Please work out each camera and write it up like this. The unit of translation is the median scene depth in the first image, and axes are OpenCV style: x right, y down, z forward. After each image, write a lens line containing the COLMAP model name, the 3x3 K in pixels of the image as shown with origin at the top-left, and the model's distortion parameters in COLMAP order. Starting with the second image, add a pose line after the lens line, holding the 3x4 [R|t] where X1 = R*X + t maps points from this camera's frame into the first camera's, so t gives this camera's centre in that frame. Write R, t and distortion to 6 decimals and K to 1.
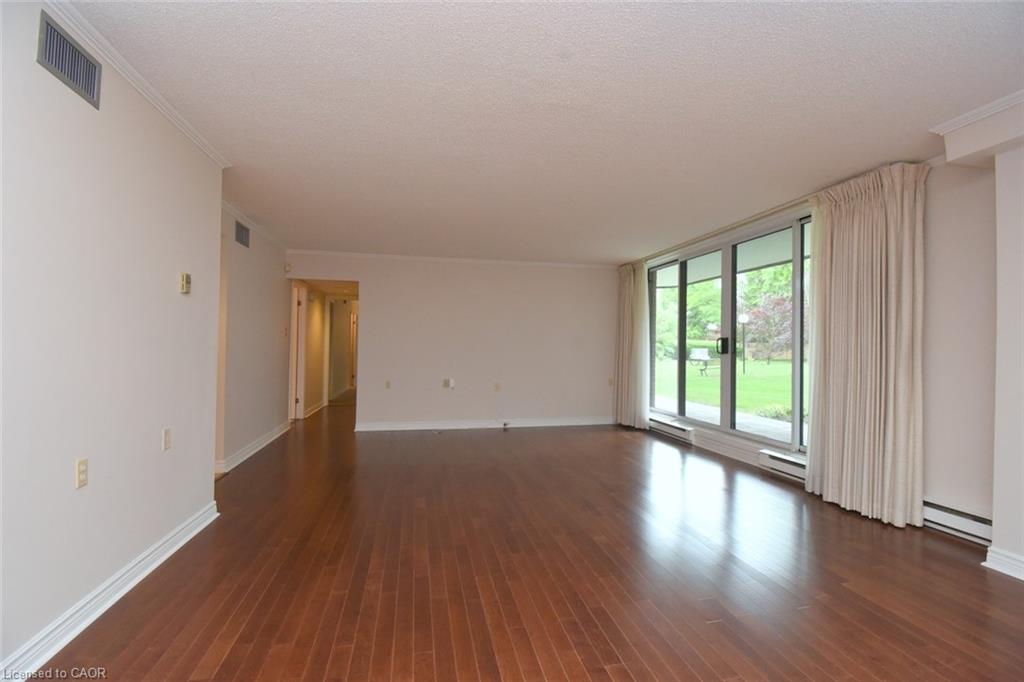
lens RADIAL K [[437.0, 0, 512.0], [0, 437.0, 341.0], [0, 0, 1]] dist [0.001410, -0.000034]
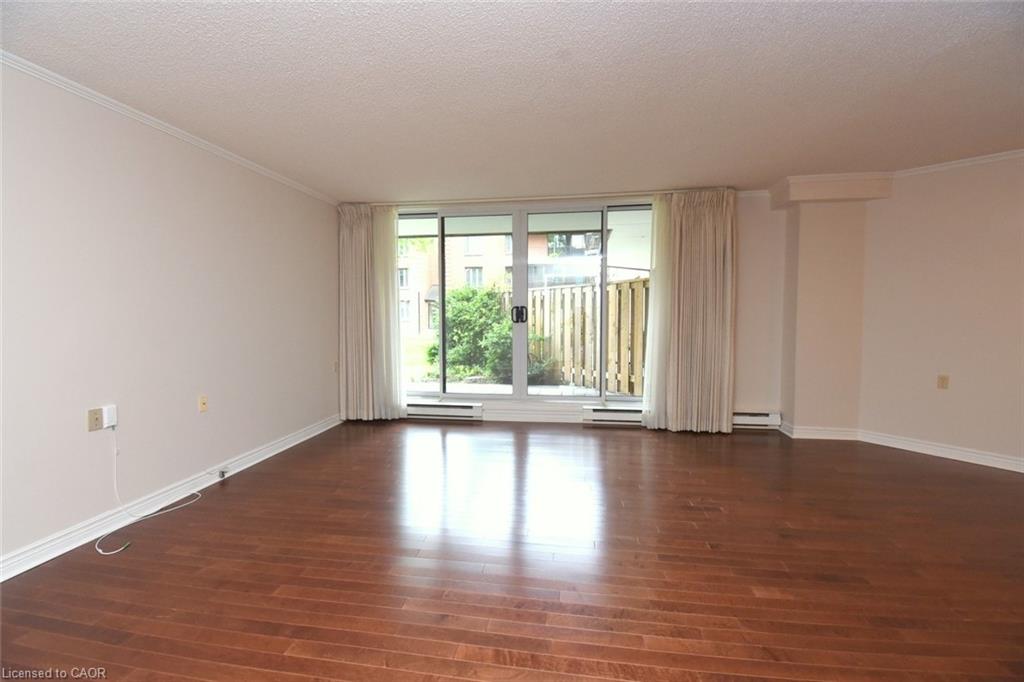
lens RADIAL K [[451.5, 0, 512.1], [0, 451.5, 351.4], [0, 0, 1]] dist [0.017922, -0.000239]
pose [[0.366174, -0.092873, 0.925900, -0.469318], [-0.009095, 0.994602, 0.103361, -0.010322], [-0.930502, -0.046269, 0.363353, 0.634913]]
